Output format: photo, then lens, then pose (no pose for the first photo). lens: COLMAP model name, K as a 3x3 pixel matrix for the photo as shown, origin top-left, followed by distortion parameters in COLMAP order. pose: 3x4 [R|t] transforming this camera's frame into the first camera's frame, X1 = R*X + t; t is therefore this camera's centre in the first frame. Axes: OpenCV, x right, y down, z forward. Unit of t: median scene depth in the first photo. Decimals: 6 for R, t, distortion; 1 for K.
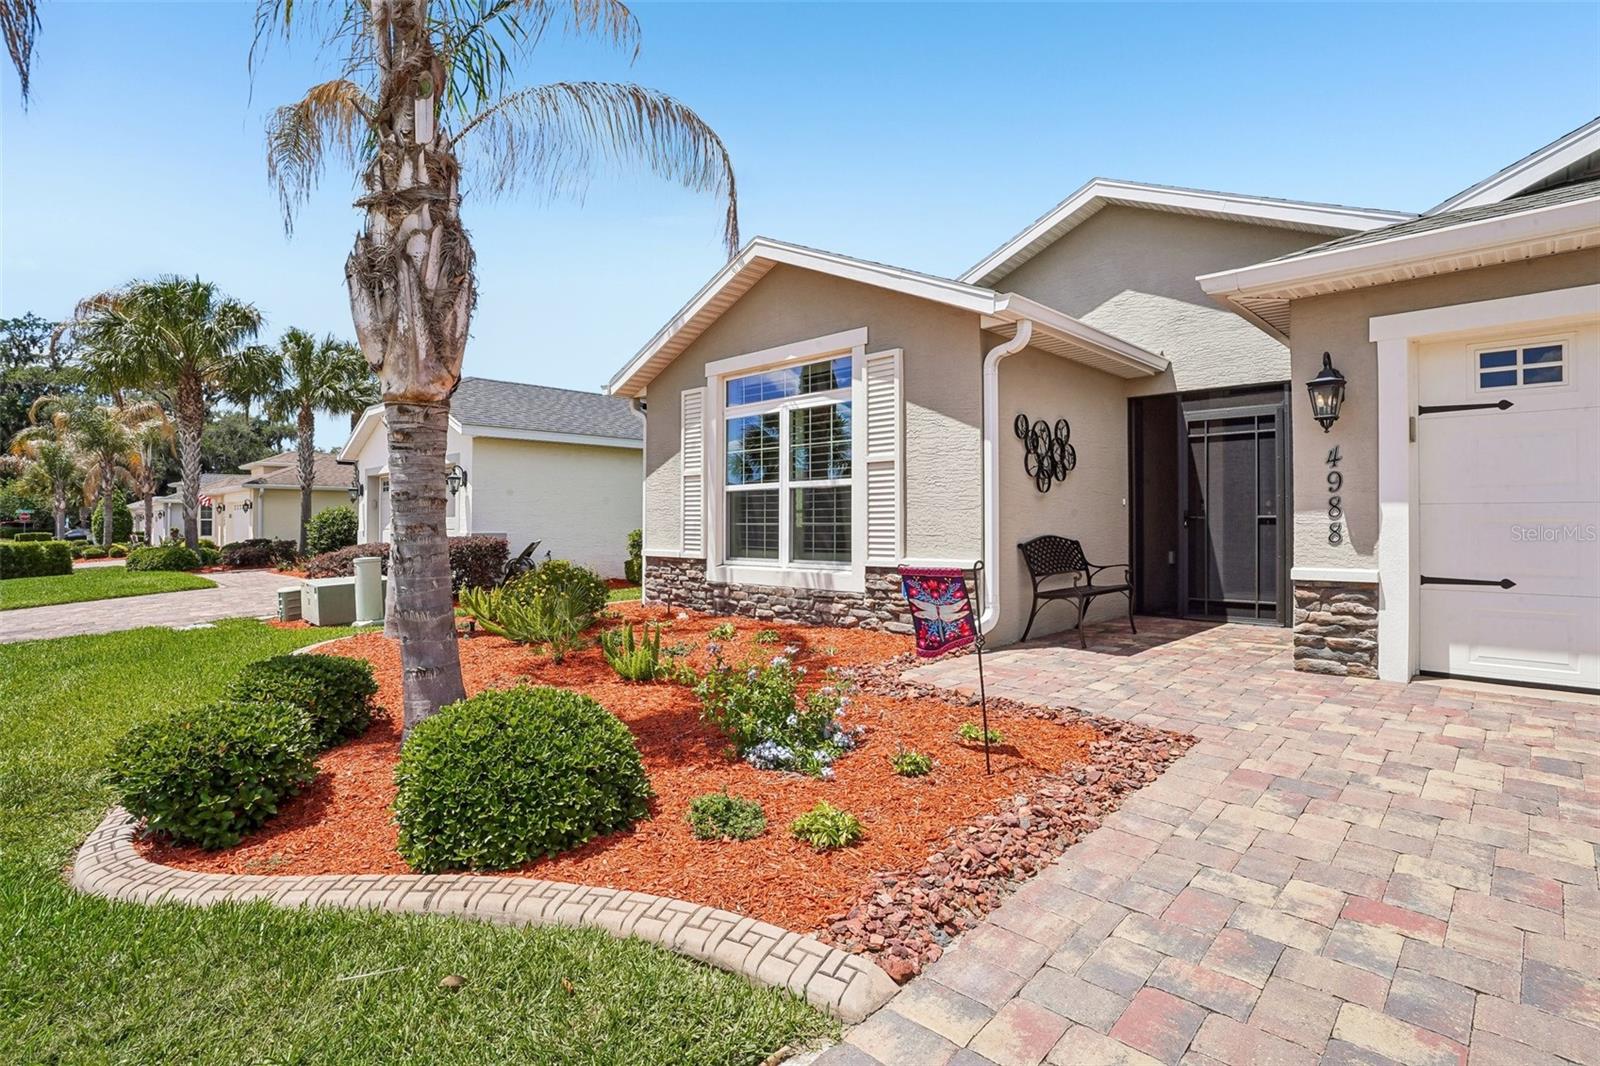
lens RADIAL K [[772.6, 0, 814.7], [0, 772.6, 530.5], [0, 0, 1]] dist [-0.071378, 0.028552]
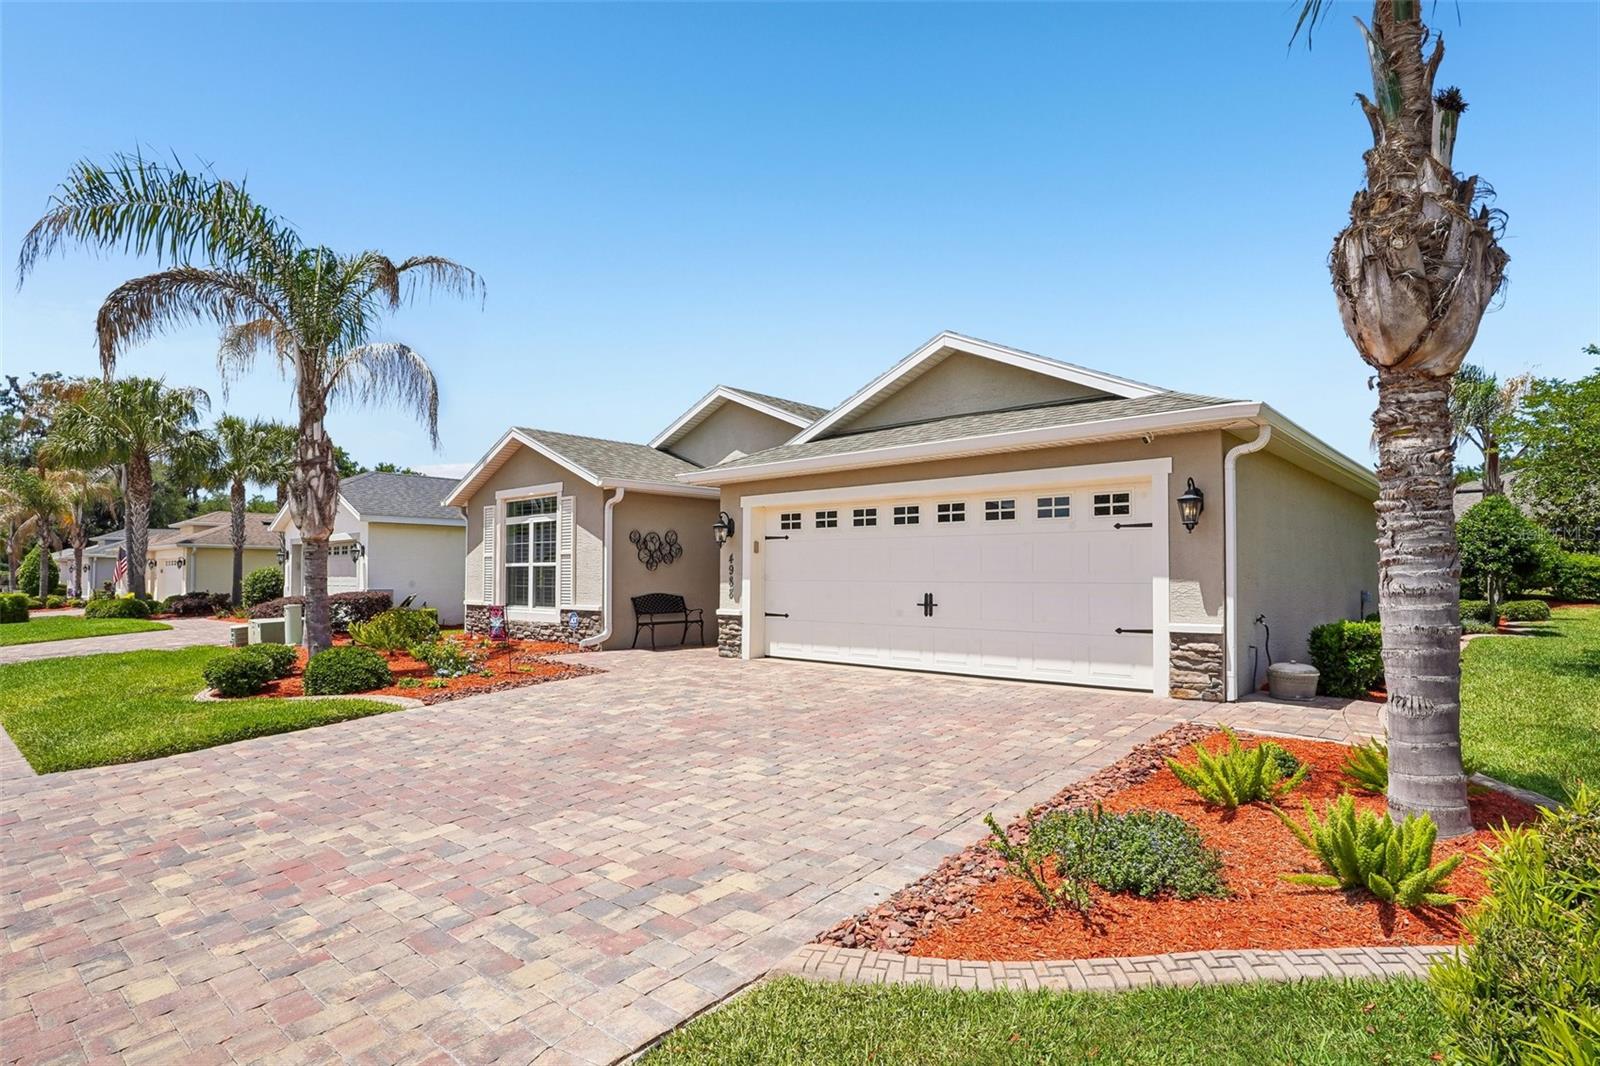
lens RADIAL K [[844.6, 0, 795.7], [0, 844.6, 577.7], [0, 0, 1]] dist [-0.024073, 0.000832]
pose [[0.999936, 0.004231, 0.010494, 0.570102], [-0.004145, 0.999957, -0.008266, -0.014764], [-0.010529, 0.008222, 0.999911, -0.984588]]
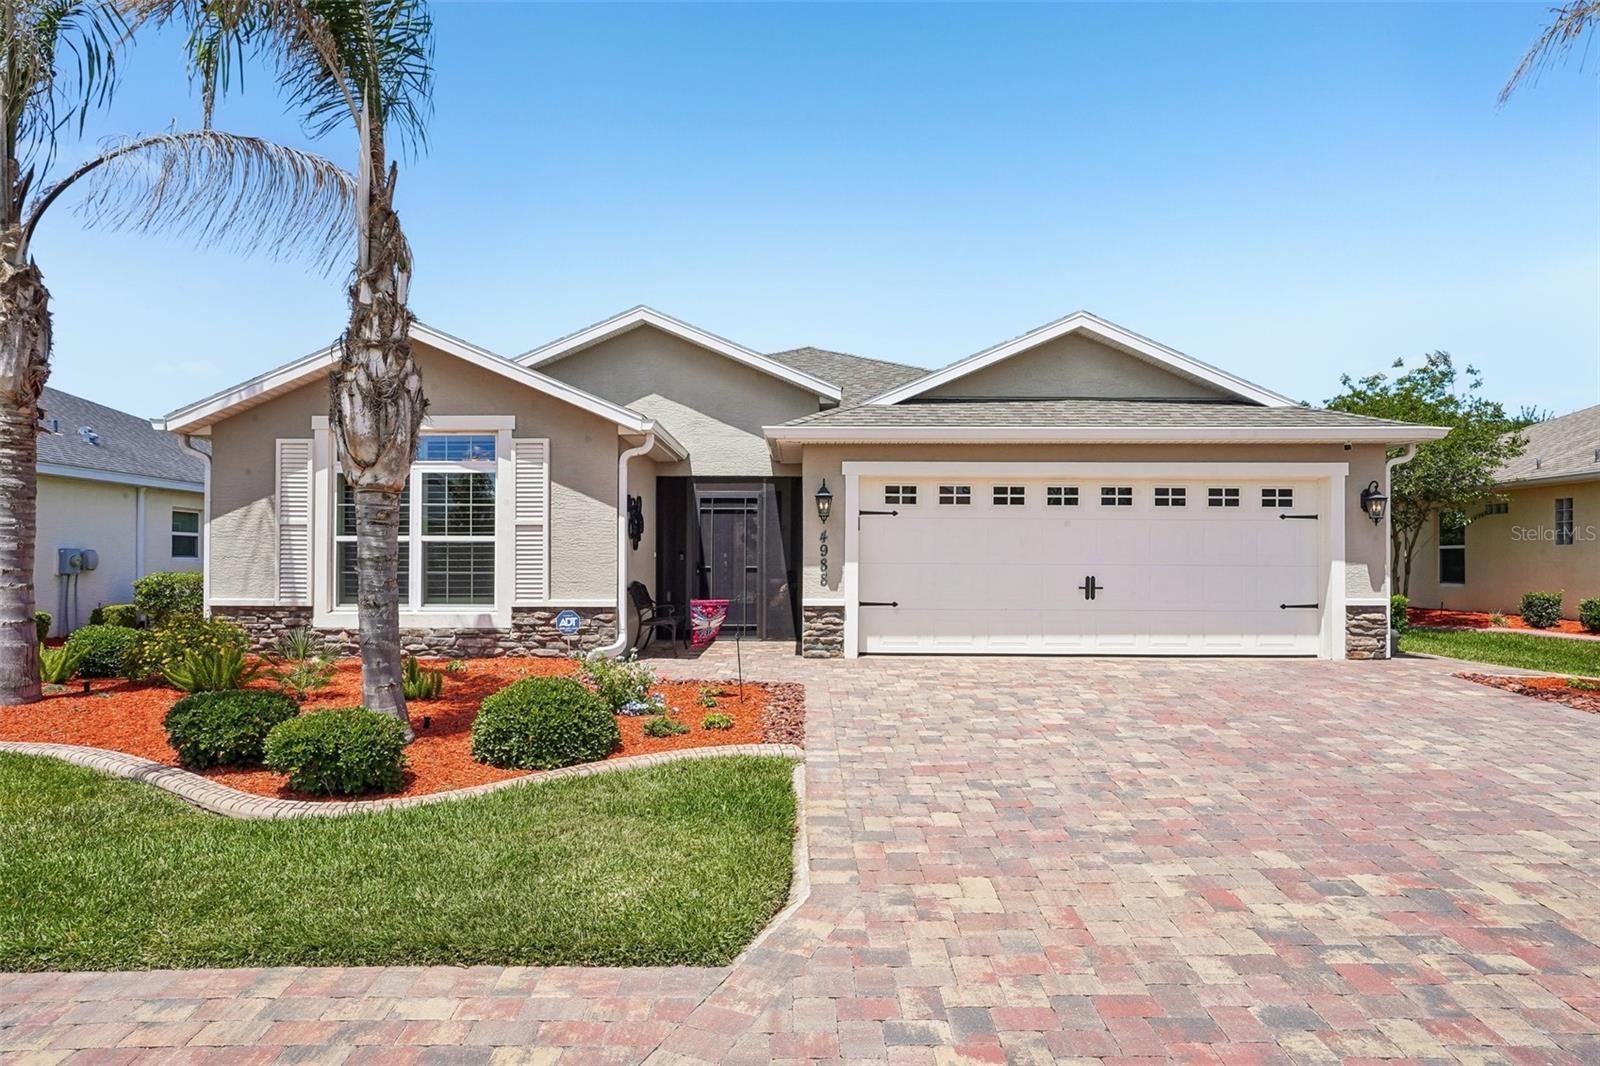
lens RADIAL K [[806.9, 0, 800.0], [0, 806.9, 601.1], [0, 0, 1]] dist [-0.024343, -0.000026]
pose [[0.745356, -0.024772, 0.666207, -0.420486], [0.000864, 0.999344, 0.036194, -0.009284], [-0.666667, -0.026402, 0.744888, -0.264126]]
